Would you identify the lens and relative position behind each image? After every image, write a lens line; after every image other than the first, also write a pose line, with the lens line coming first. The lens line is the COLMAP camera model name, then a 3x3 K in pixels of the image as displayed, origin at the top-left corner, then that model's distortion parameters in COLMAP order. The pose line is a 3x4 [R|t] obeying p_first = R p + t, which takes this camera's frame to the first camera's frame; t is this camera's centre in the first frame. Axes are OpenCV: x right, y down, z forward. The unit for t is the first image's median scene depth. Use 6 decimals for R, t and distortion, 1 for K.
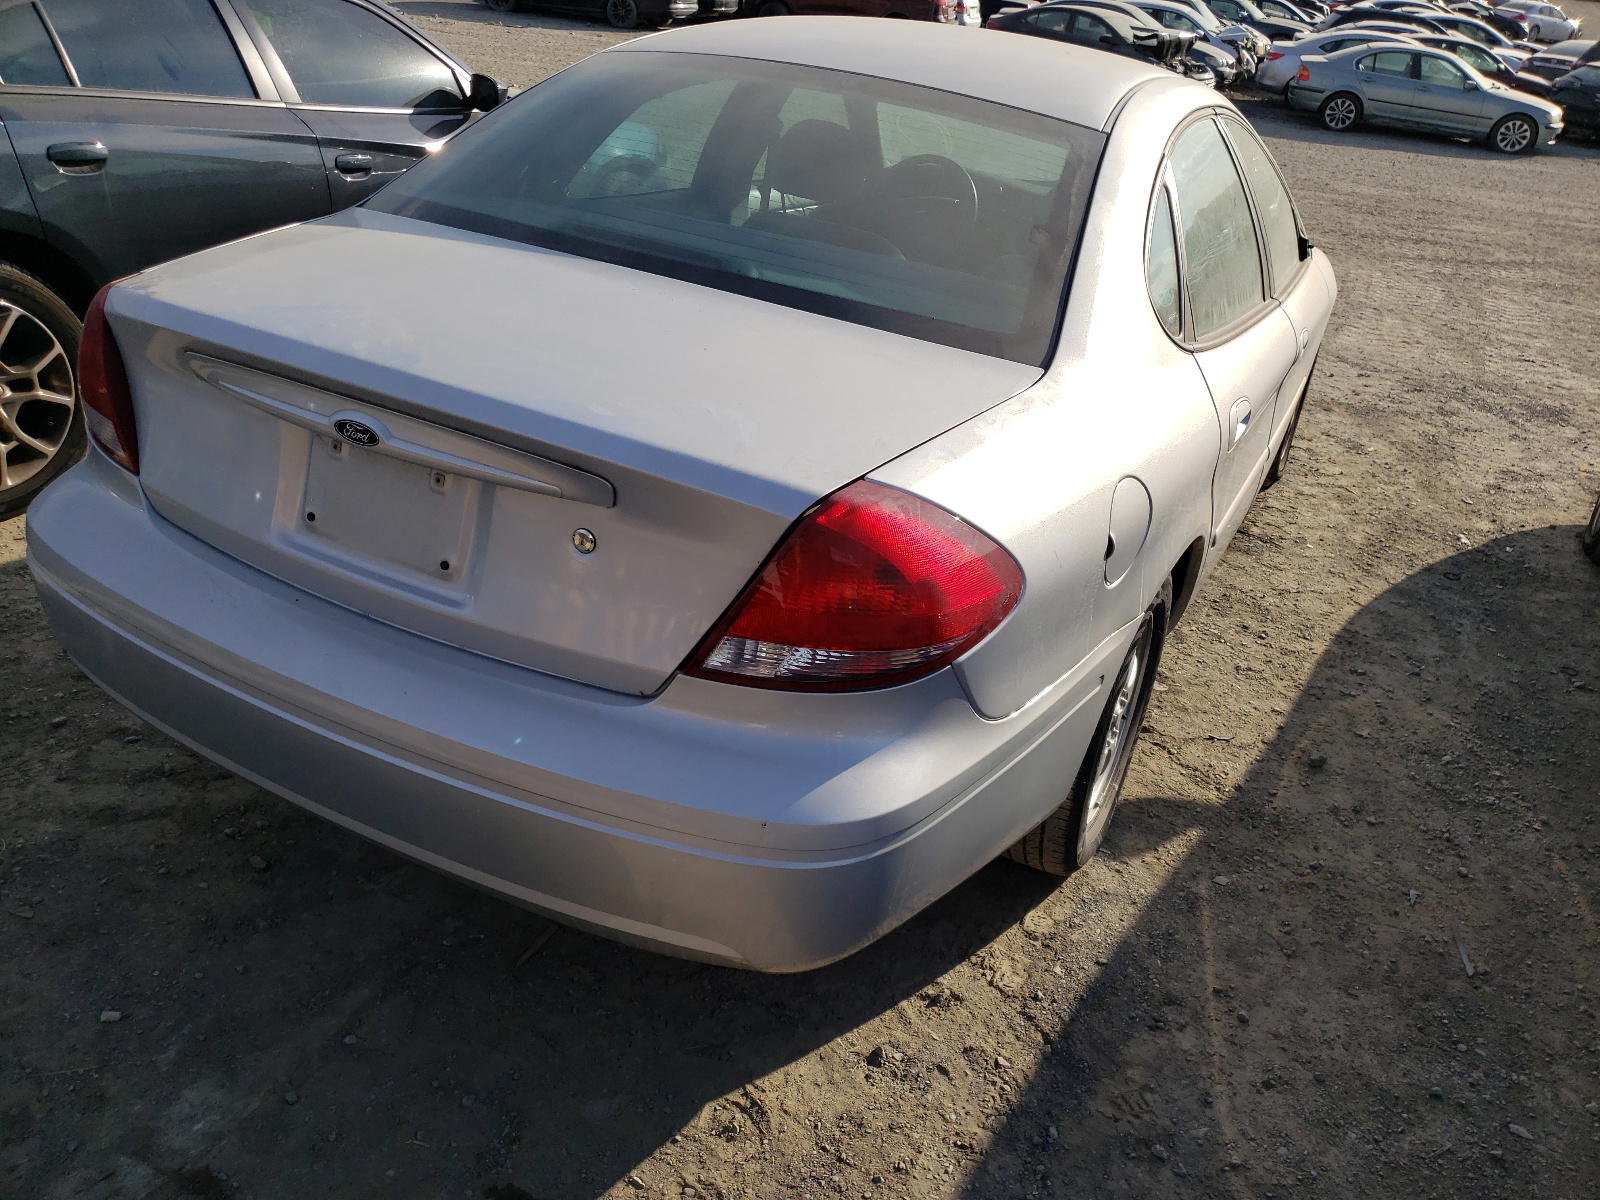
lens RADIAL K [[1204.8, 0, 799.6], [0, 1204.8, 606.2], [0, 0, 1]] dist [0.004928, 0.015827]
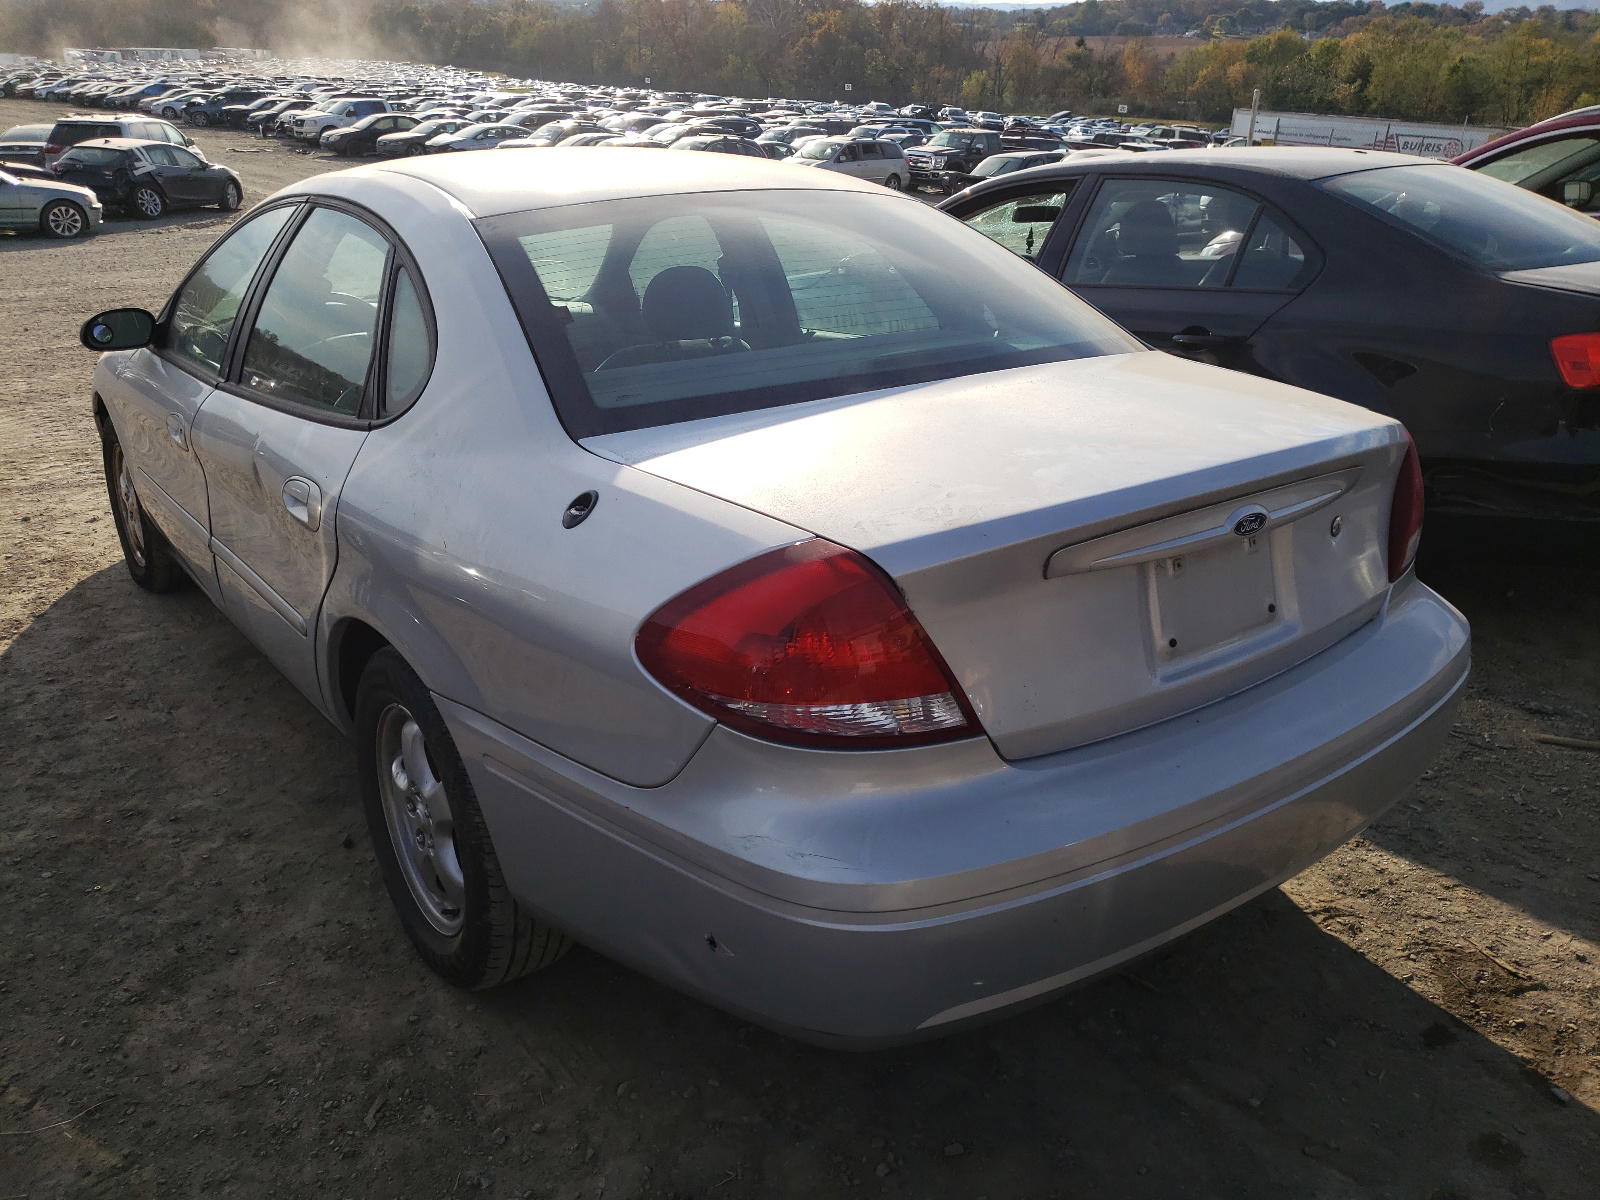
lens RADIAL K [[1204.8, 0, 799.1], [0, 1204.8, 592.9], [0, 0, 1]] dist [0.004928, 0.015827]
pose [[0.462592, -0.415593, 0.783129, -1.197582], [0.468427, 0.864533, 0.182094, -0.399308], [-0.752719, 0.282603, 0.594601, 0.553917]]
